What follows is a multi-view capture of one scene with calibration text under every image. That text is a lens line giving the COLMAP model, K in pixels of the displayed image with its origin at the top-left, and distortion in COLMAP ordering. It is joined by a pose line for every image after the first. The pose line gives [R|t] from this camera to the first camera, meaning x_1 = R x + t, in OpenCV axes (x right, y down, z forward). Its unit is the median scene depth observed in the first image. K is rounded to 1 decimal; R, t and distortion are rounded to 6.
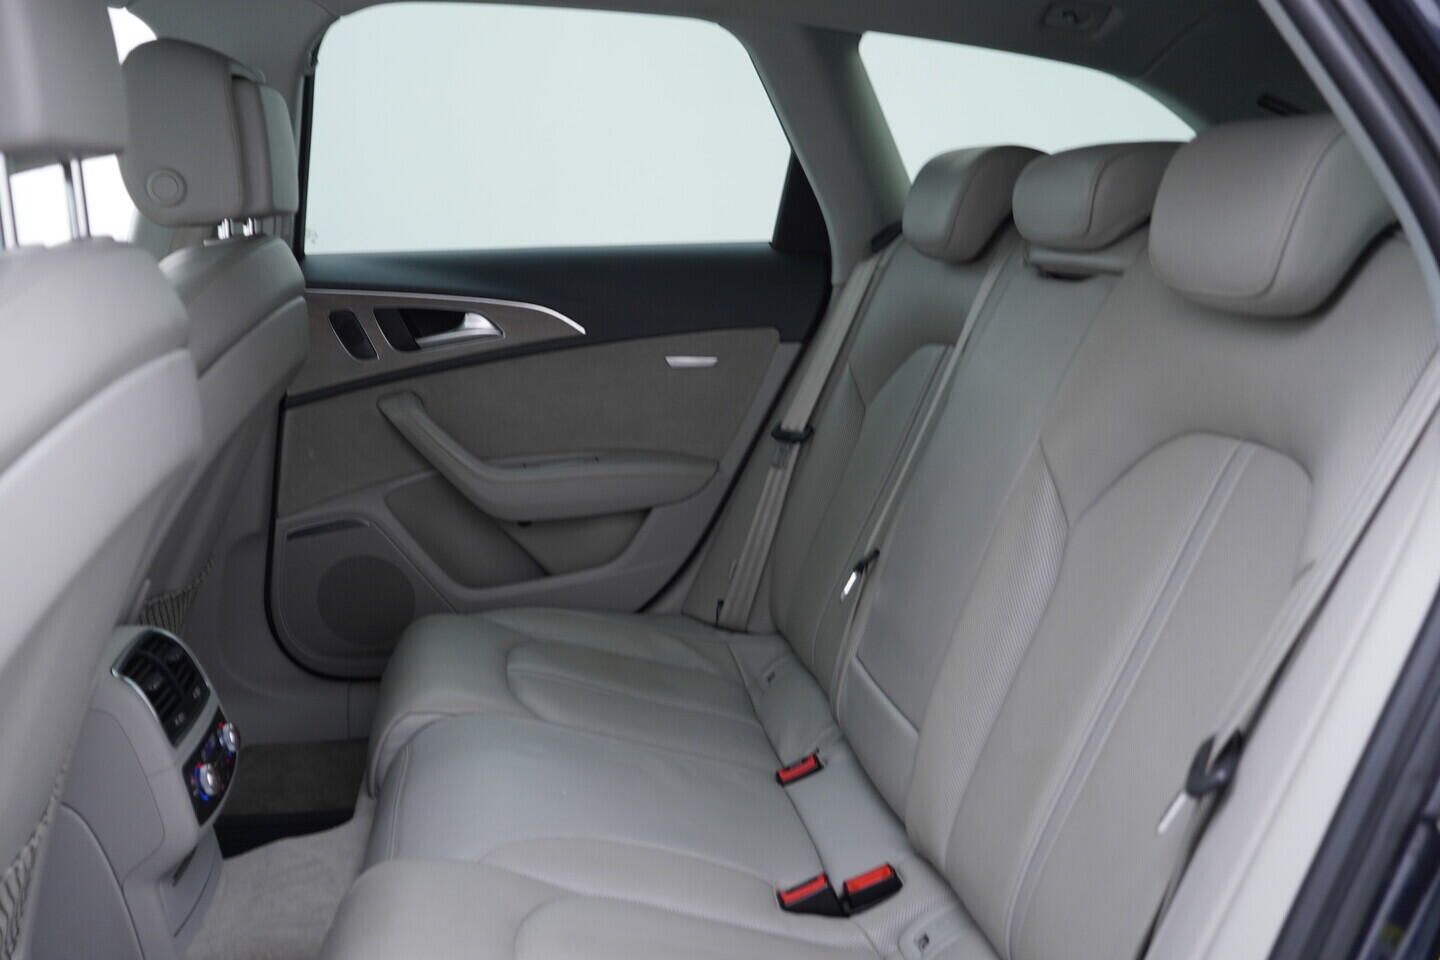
lens RADIAL K [[1476.0, 0, 722.6], [0, 1476.0, 488.6], [0, 0, 1]] dist [0.002934, 0.000000]
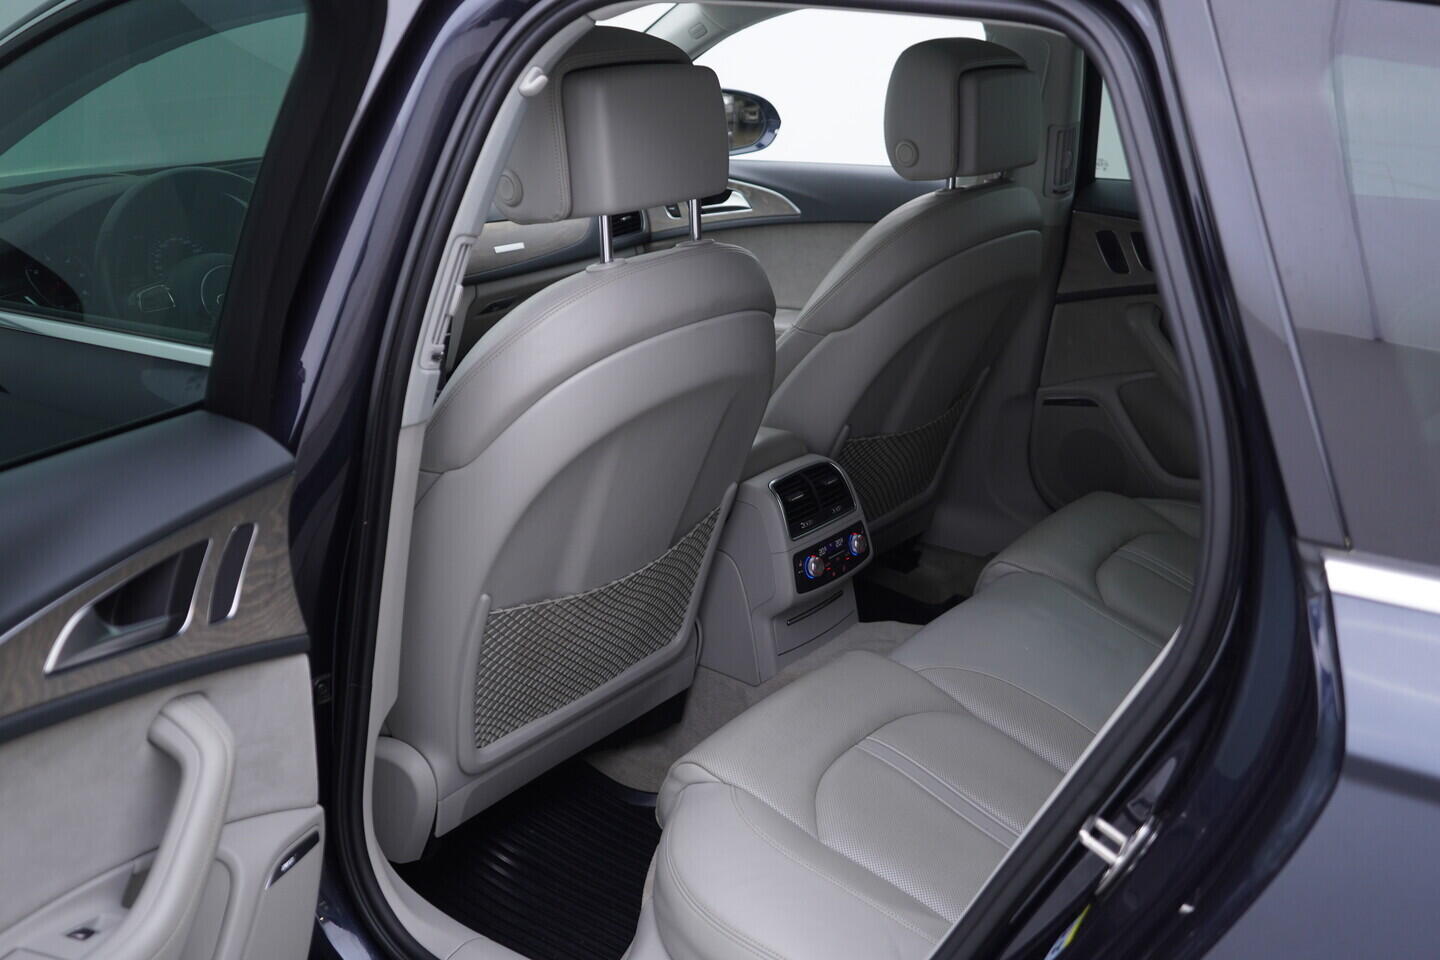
lens RADIAL K [[1476.0, 0, 721.2], [0, 1476.0, 476.7], [0, 0, 1]] dist [0.002934, 0.000000]
pose [[0.703695, 0.234778, -0.670592, 0.497173], [-0.139905, 0.971136, 0.193189, -0.148117], [0.696592, -0.042127, 0.716230, -0.136168]]
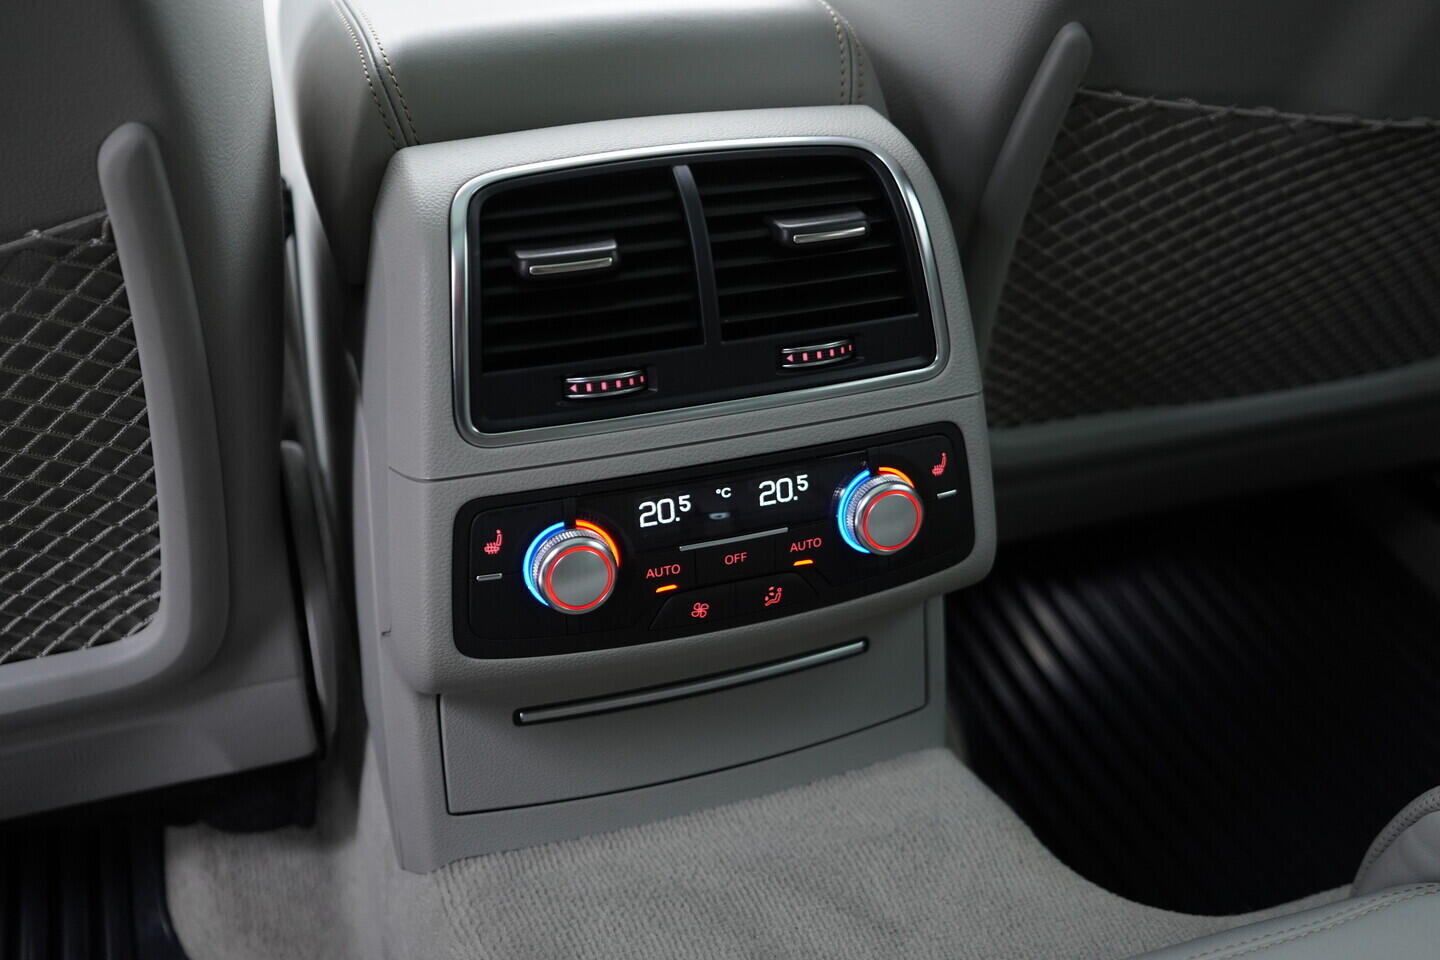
lens RADIAL K [[1476.0, 0, 719.5], [0, 1476.0, 479.6], [0, 0, 1]] dist [0.002934, 0.000000]
pose [[0.201427, 0.530483, -0.823416, -0.047873], [-0.199372, 0.845253, 0.495780, -0.005686], [0.958998, 0.064302, 0.276021, 0.788737]]
